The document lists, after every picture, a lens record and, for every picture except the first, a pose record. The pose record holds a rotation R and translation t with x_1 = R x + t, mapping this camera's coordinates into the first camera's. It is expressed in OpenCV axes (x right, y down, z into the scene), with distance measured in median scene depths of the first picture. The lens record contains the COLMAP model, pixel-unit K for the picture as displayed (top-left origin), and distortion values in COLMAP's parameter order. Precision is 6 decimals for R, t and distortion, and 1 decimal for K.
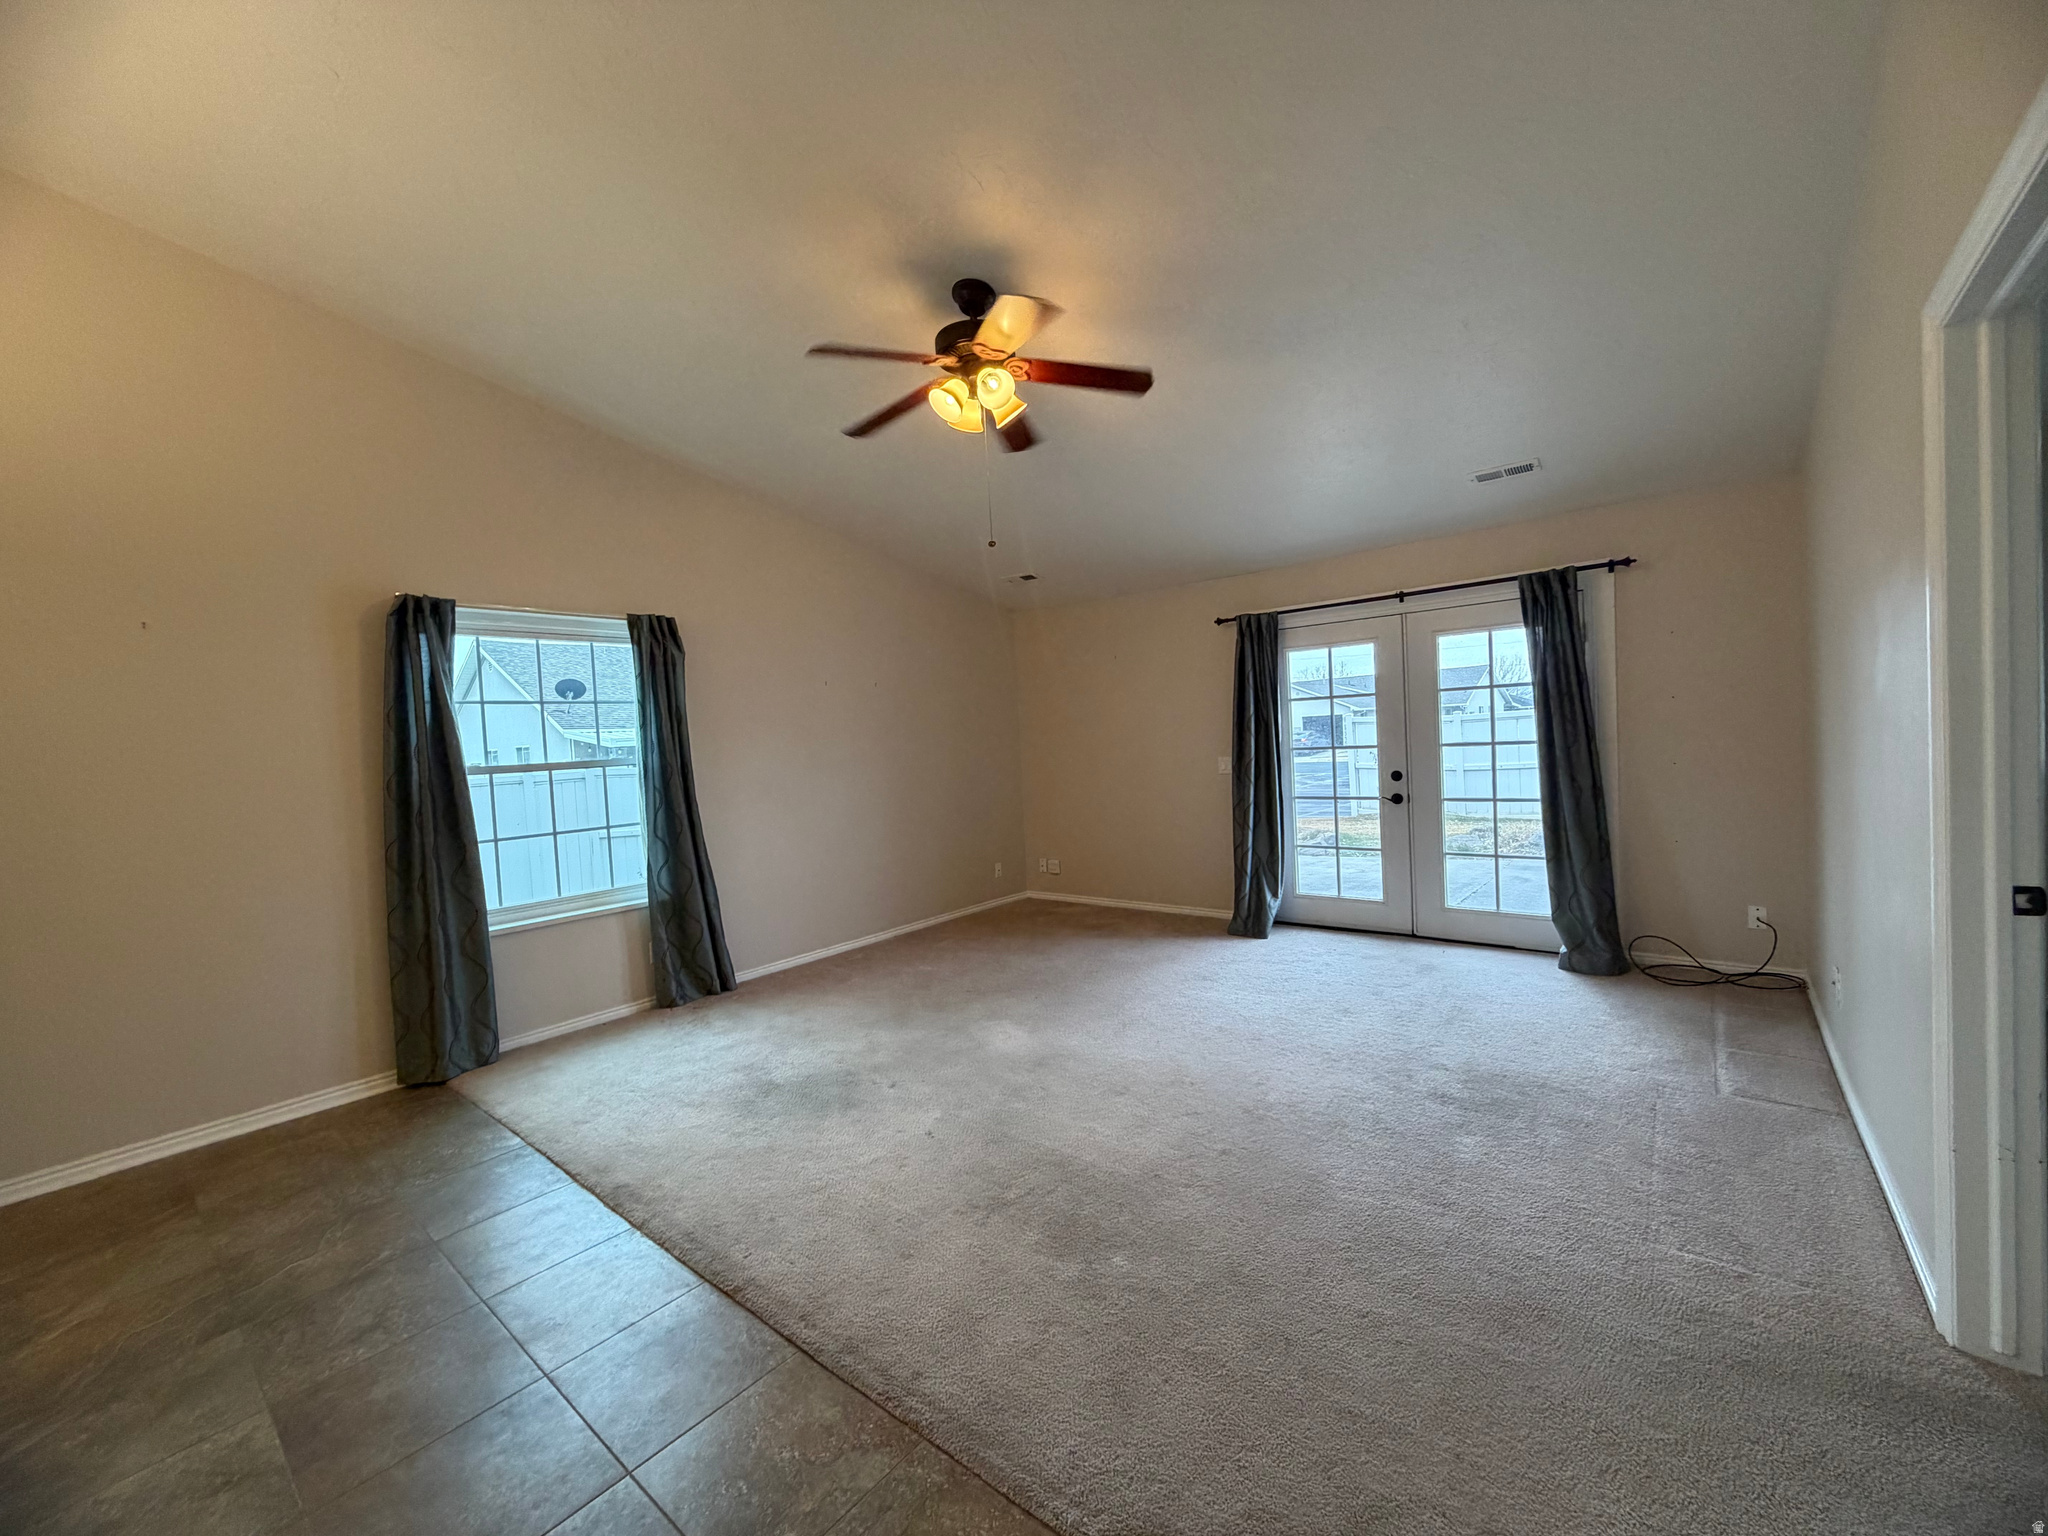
lens RADIAL K [[816.1, 0, 1023.0], [0, 816.1, 770.6], [0, 0, 1]] dist [-0.002741, 0.000769]
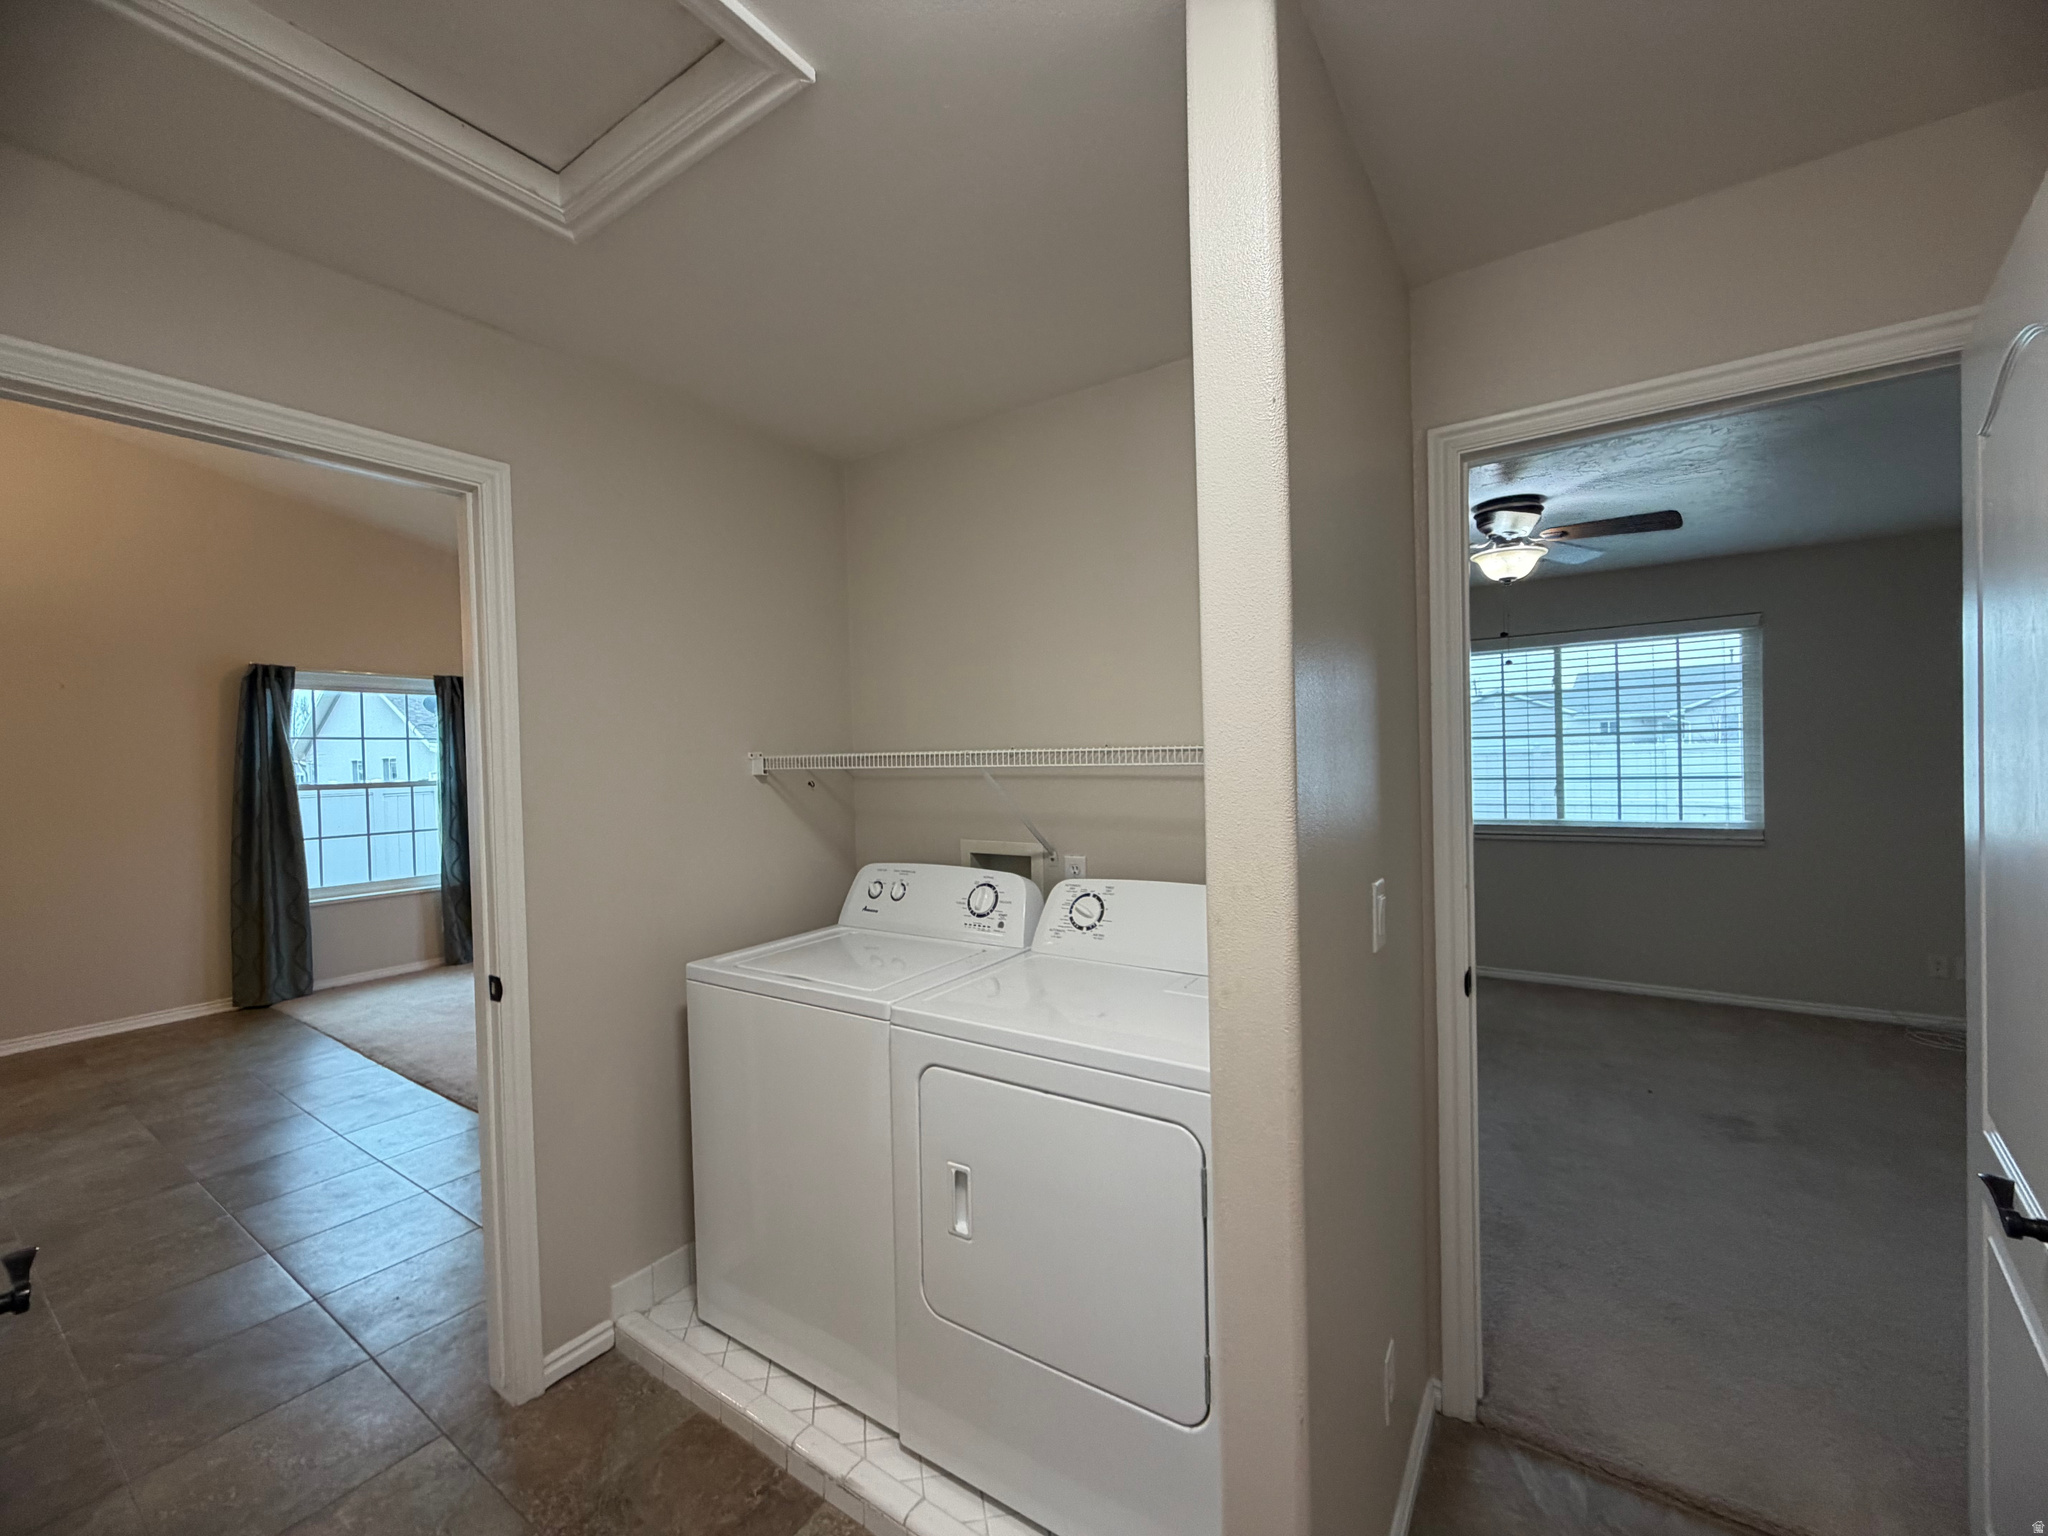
lens RADIAL K [[816.1, 0, 1016.1], [0, 816.1, 772.2], [0, 0, 1]] dist [-0.002741, 0.000769]
pose [[0.995257, 0.026204, 0.093689, 0.419722], [-0.023511, 0.999281, -0.029728, -0.013234], [-0.094401, 0.027384, 0.995158, -0.518028]]
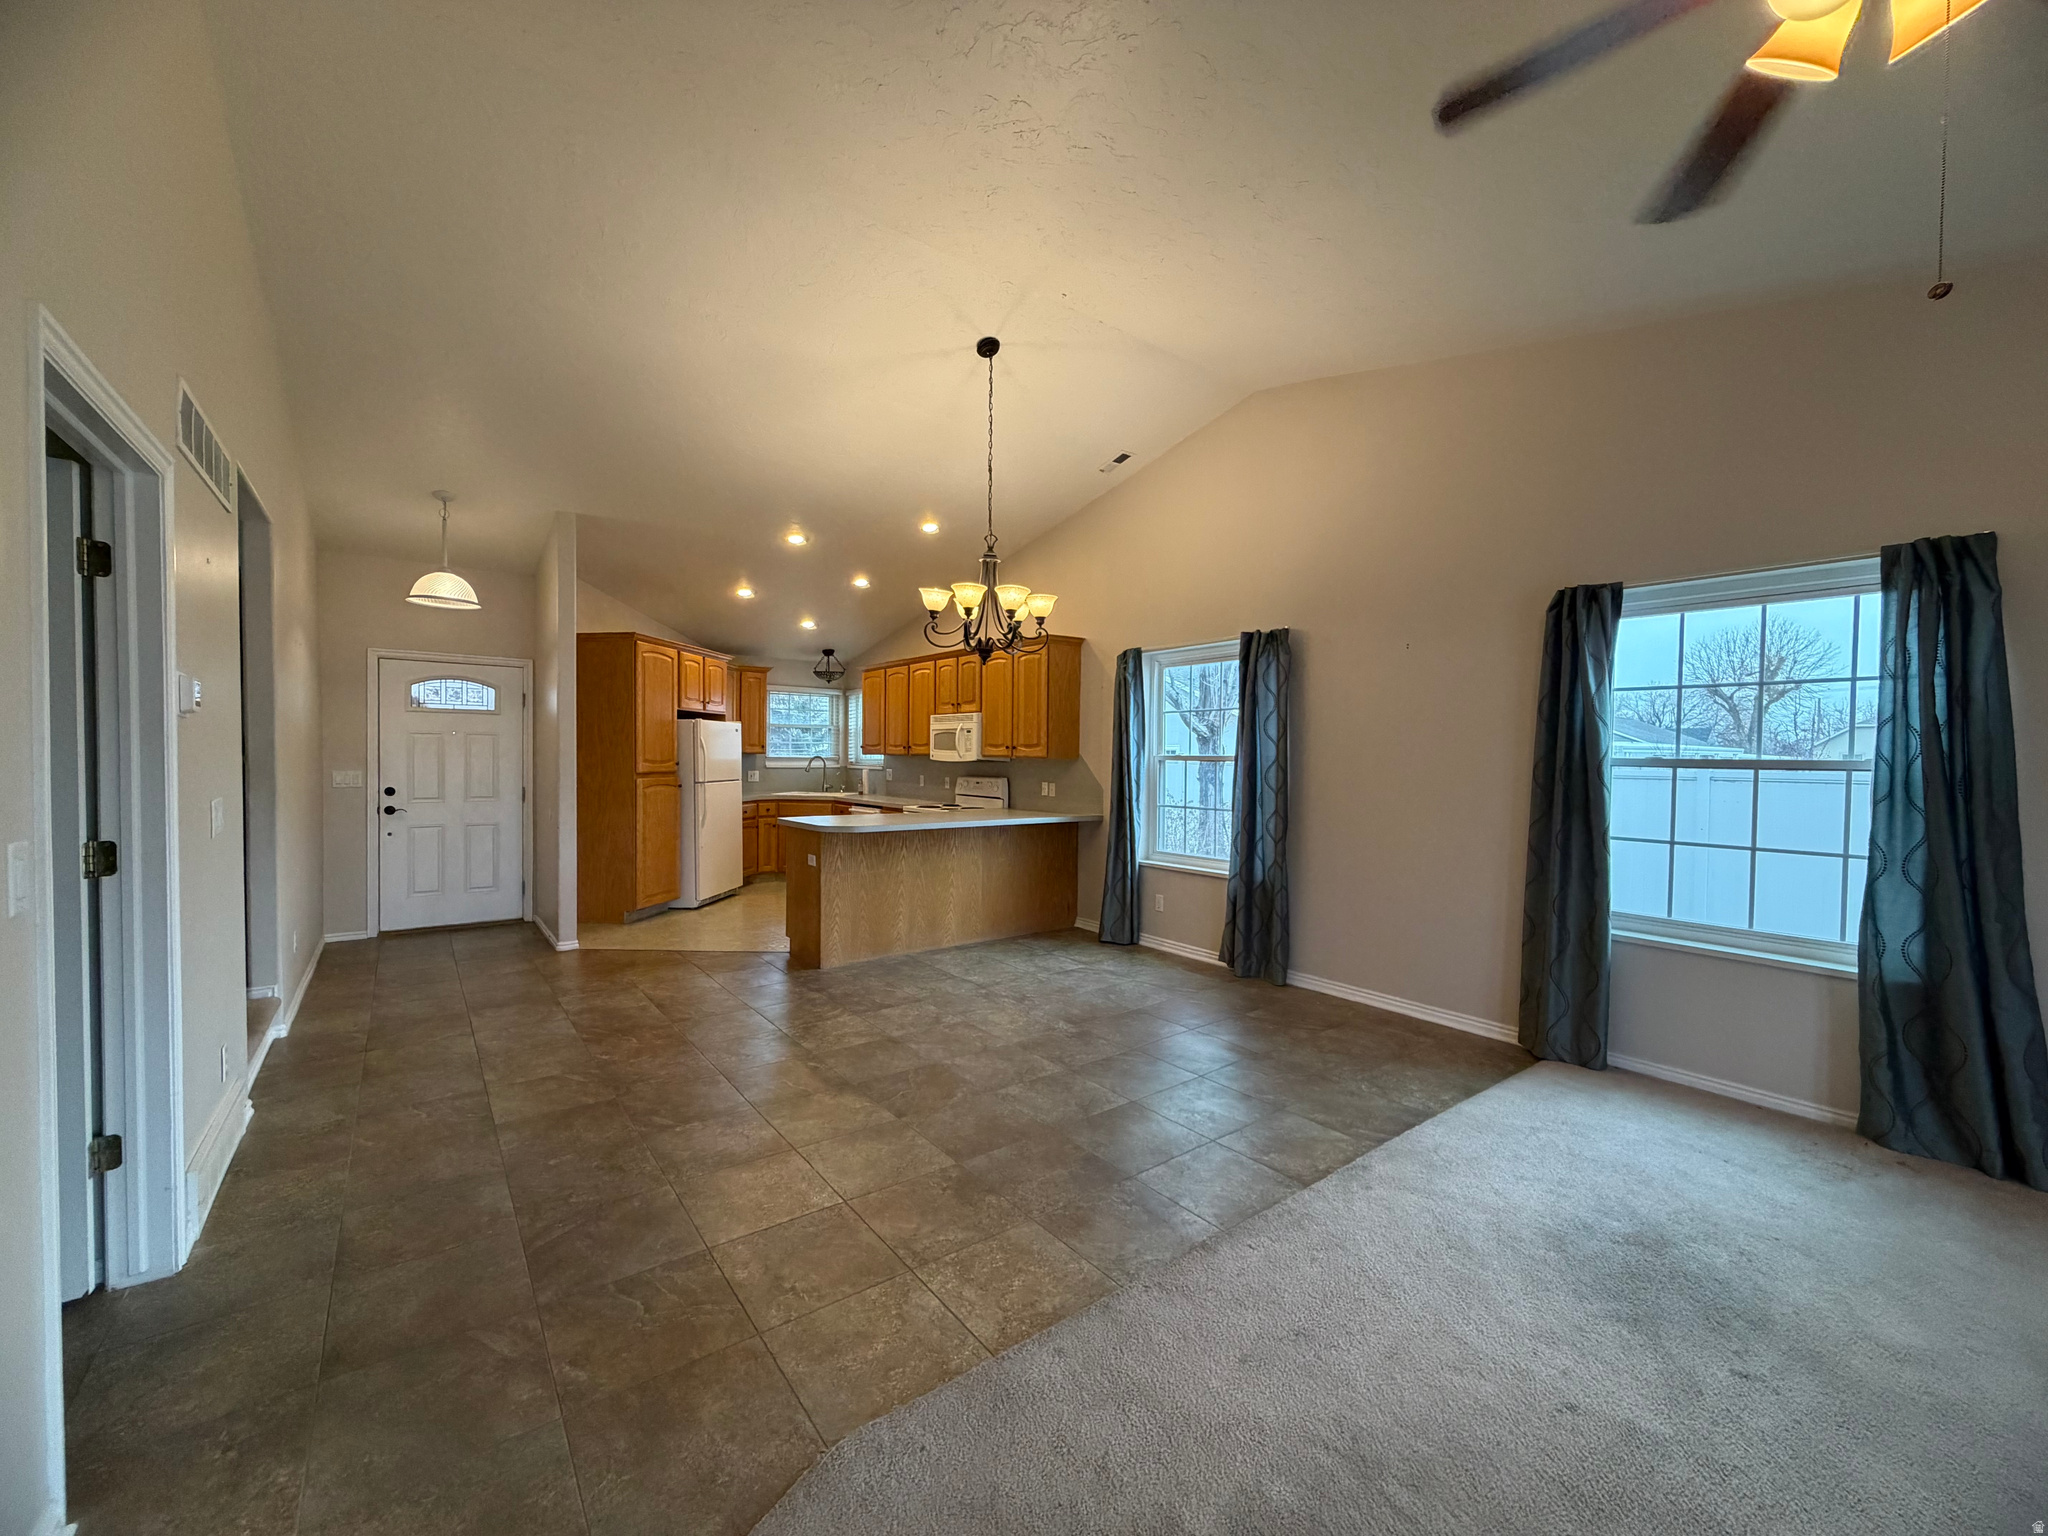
lens RADIAL K [[816.1, 0, 1019.5], [0, 816.1, 765.8], [0, 0, 1]] dist [-0.002741, 0.000769]
pose [[-0.235163, 0.071302, -0.969337, 0.404654], [-0.034586, 0.996060, 0.081658, -0.049101], [0.971340, 0.052729, -0.231771, 0.545566]]
